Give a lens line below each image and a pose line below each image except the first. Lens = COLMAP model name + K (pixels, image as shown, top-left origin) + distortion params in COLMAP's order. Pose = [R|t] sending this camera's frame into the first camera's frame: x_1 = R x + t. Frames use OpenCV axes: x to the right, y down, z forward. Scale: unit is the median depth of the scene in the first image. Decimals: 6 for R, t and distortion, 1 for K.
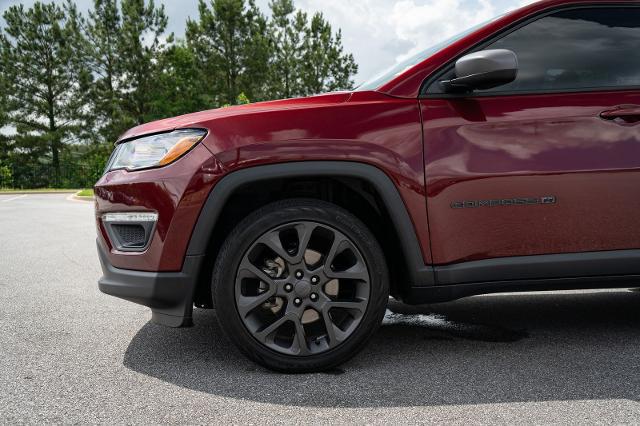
lens RADIAL K [[647.9, 0, 320.0], [0, 647.9, 213.0], [0, 0, 1]] dist [0.014729, -0.012257]
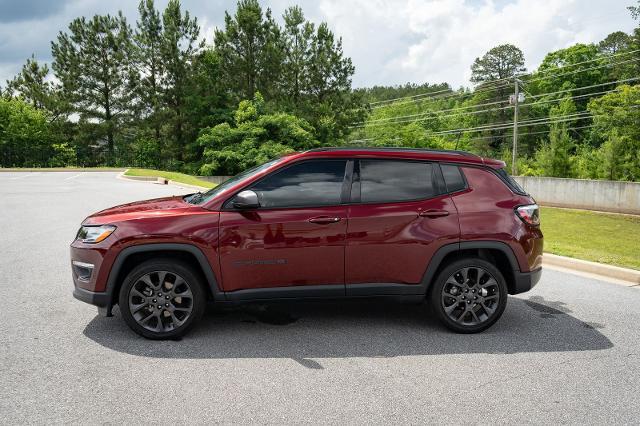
lens RADIAL K [[547.2, 0, 320.0], [0, 547.2, 213.0], [0, 0, 1]] dist [0.001477, -0.002332]
pose [[0.999058, 0.025239, -0.035315, 0.040892], [-0.022877, 0.997574, 0.065746, -0.022563], [0.036888, -0.064877, 0.997211, -0.056329]]
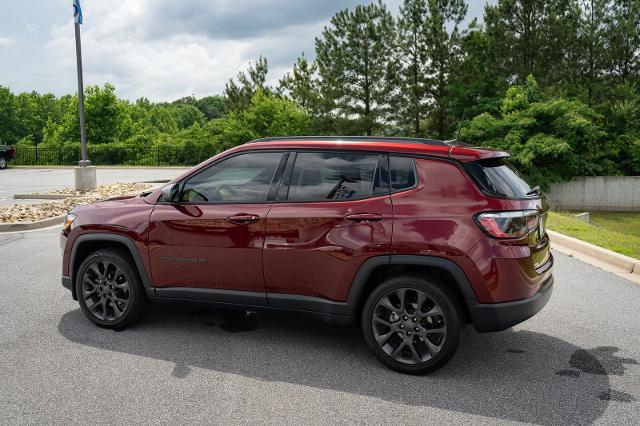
lens RADIAL K [[628.8, 0, 320.0], [0, 628.8, 213.0], [0, 0, 1]] dist [0.001035, -0.001098]
pose [[0.851235, 0.064993, -0.520745, 0.123855], [-0.033070, 0.996972, 0.070373, -0.023429], [0.523742, -0.042683, 0.850807, -0.030628]]
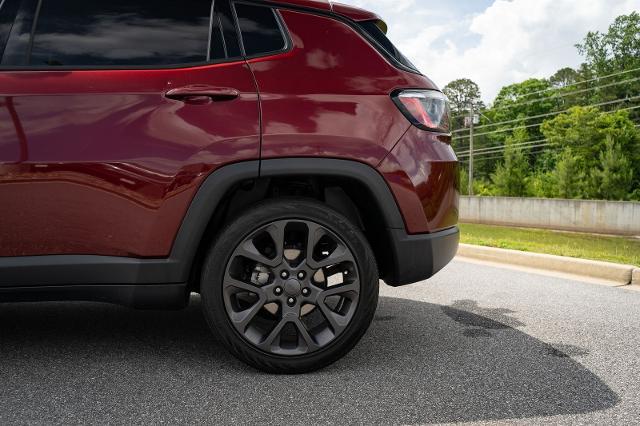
lens RADIAL K [[521.8, 0, 320.0], [0, 521.8, 213.0], [0, 0, 1]] dist [-0.001864, 0.000999]
pose [[0.999668, 0.021542, 0.014123, 0.077212], [-0.021660, 0.999731, 0.008268, -0.001691], [-0.013941, -0.008571, 0.999866, 0.025609]]
